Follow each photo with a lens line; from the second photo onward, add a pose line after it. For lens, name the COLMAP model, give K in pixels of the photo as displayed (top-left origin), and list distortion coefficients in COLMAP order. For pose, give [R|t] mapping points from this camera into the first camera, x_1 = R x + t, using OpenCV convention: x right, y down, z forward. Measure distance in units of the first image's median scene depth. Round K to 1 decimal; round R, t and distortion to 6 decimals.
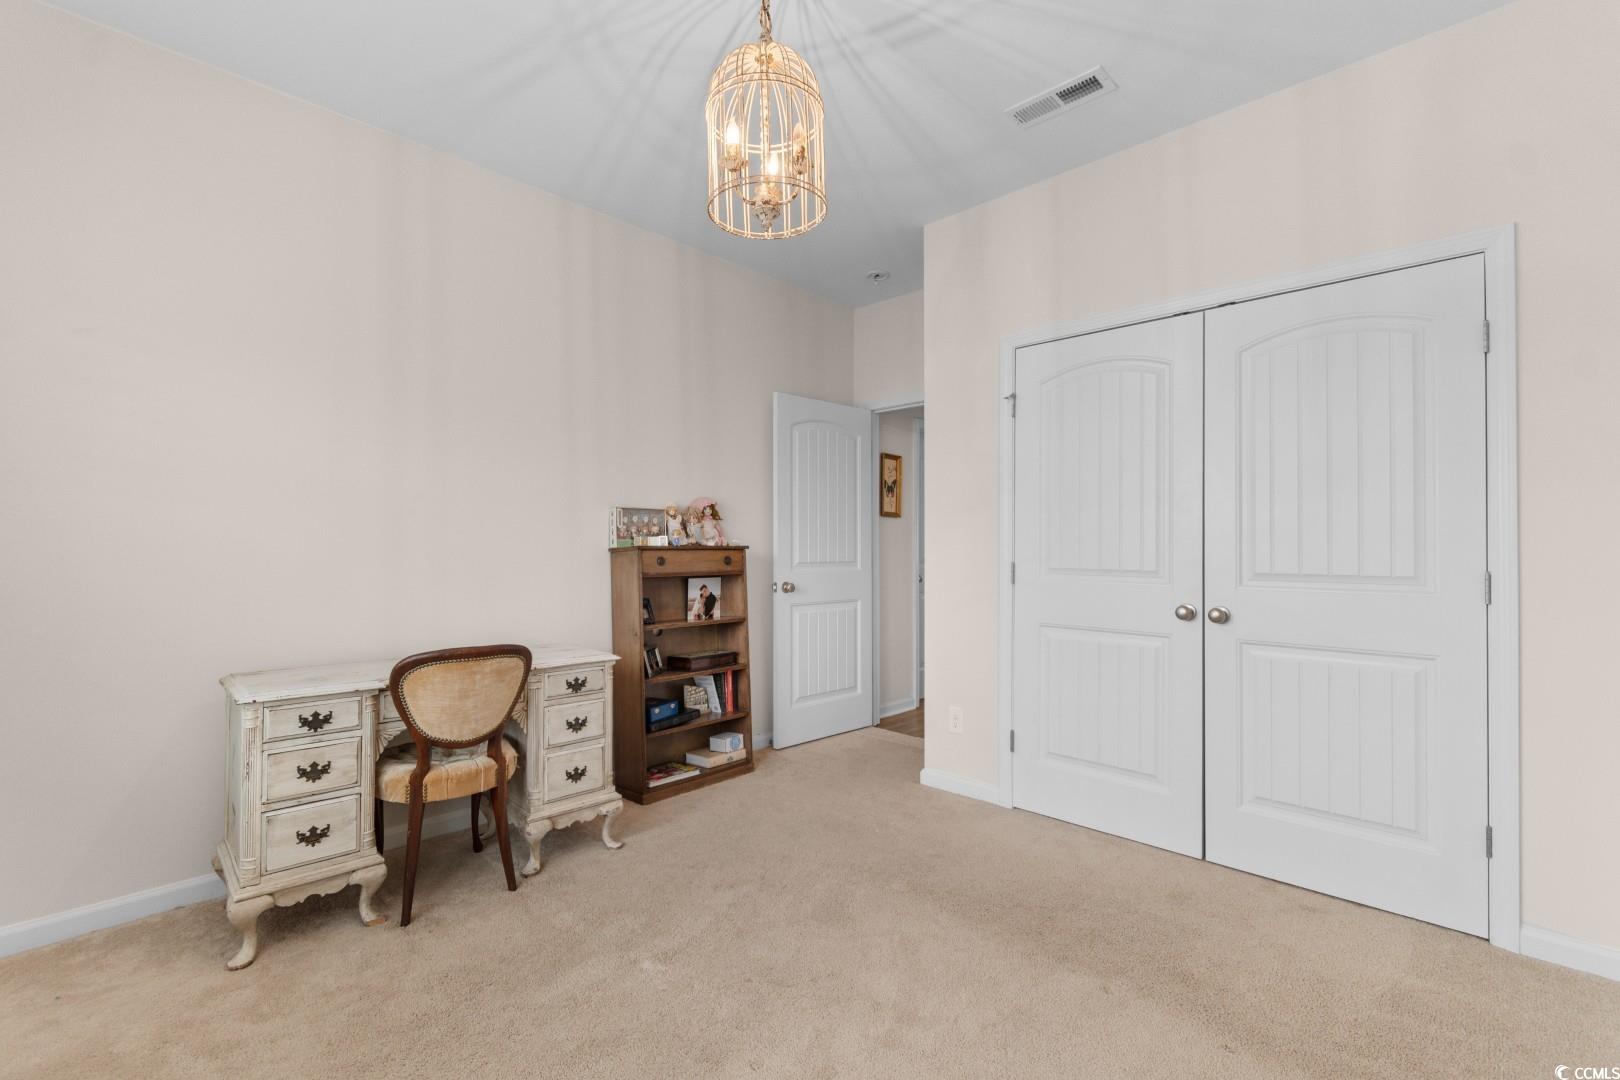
lens RADIAL K [[736.3, 0, 807.1], [0, 736.3, 548.1], [0, 0, 1]] dist [0.000811, 0.000092]
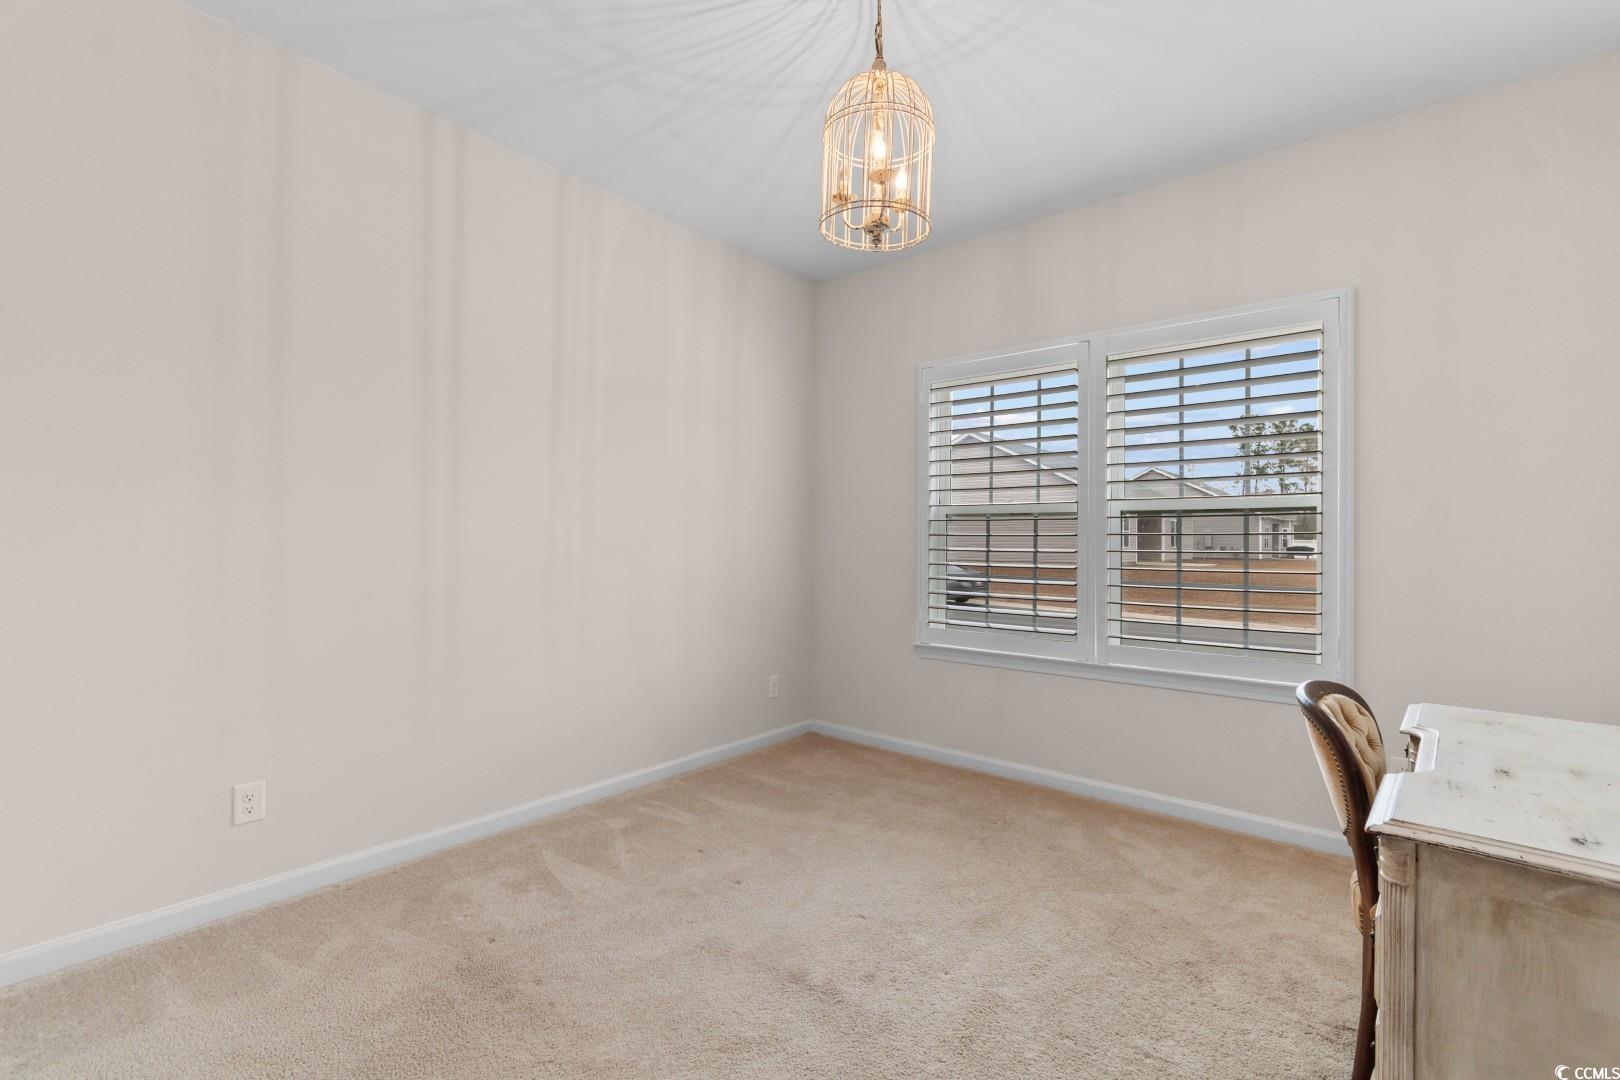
lens RADIAL K [[711.4, 0, 810.0], [0, 711.4, 540.0], [0, 0, 1]] dist [0.000526, 0.000053]
pose [[-0.999185, -0.015206, -0.037391, 0.040002], [-0.014775, 0.999822, -0.011775, 0.008224], [0.037563, -0.011213, -0.999231, 1.116036]]
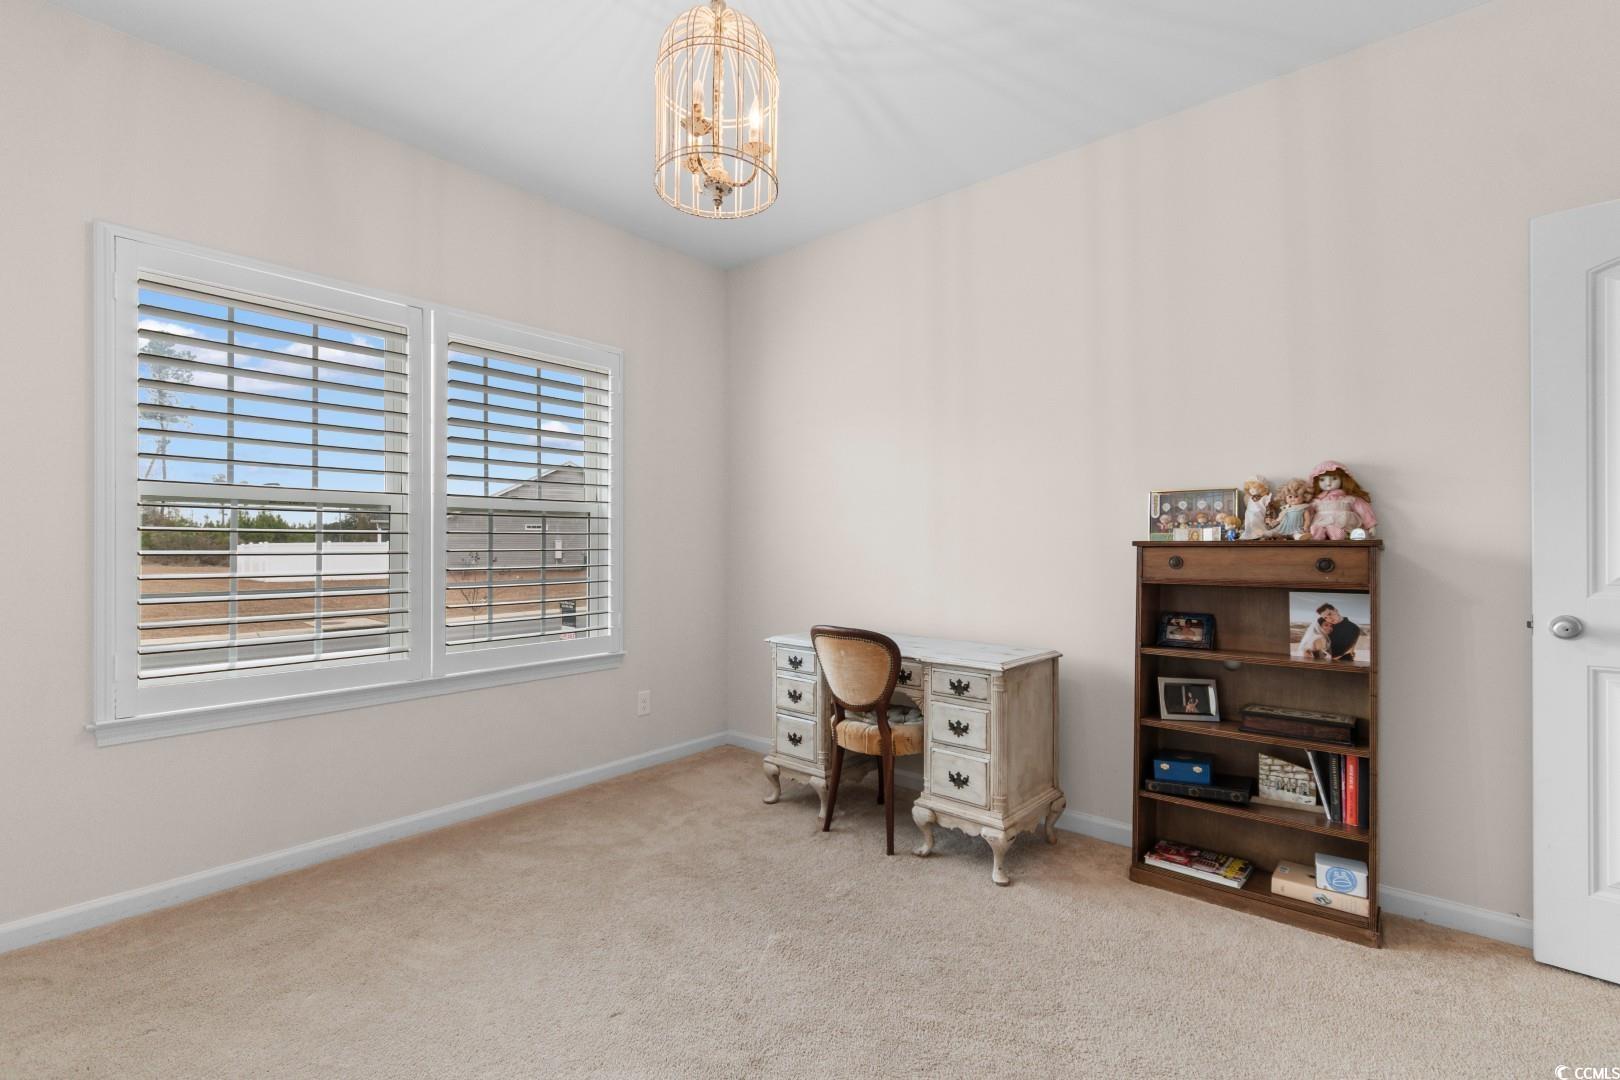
lens RADIAL K [[736.3, 0, 807.1], [0, 736.3, 548.1], [0, 0, 1]] dist [0.000811, 0.000092]
pose [[0.037699, 0.003662, -0.999282, 0.499231], [0.002362, 0.999990, 0.003754, 0.000034], [0.999286, -0.002502, 0.037690, 0.597687]]
